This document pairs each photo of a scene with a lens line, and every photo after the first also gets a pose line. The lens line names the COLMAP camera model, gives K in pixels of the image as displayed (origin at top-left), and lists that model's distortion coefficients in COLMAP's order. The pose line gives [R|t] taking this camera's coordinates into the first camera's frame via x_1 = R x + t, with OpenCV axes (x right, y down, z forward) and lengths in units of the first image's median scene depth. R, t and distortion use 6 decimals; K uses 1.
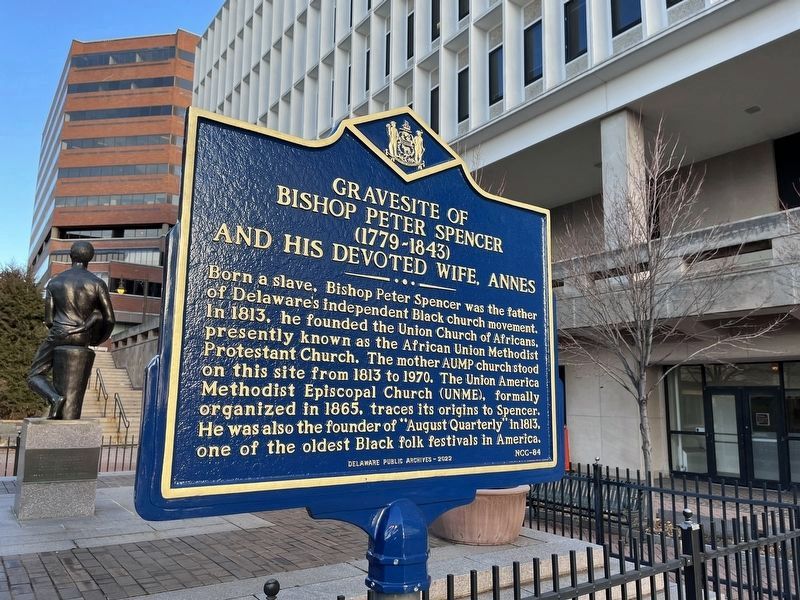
lens RADIAL K [[606.4, 0, 396.5], [0, 606.4, 305.8], [0, 0, 1]] dist [0.041167, -0.032371]
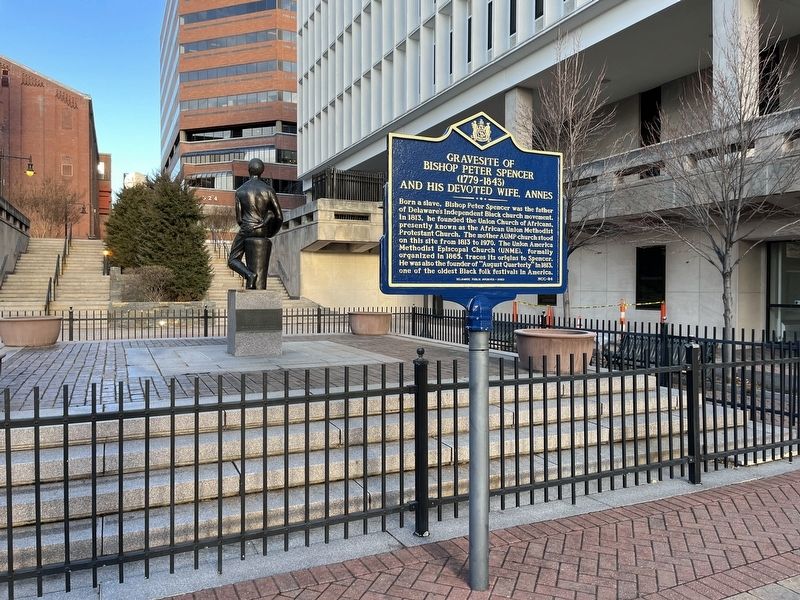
lens RADIAL K [[606.4, 0, 391.8], [0, 606.4, 299.4], [0, 0, 1]] dist [0.041167, -0.032371]
pose [[0.982631, -0.010110, -0.185293, 0.024490], [0.041995, 0.984725, 0.168976, -0.016441], [0.180754, -0.173823, 0.968046, -0.302819]]
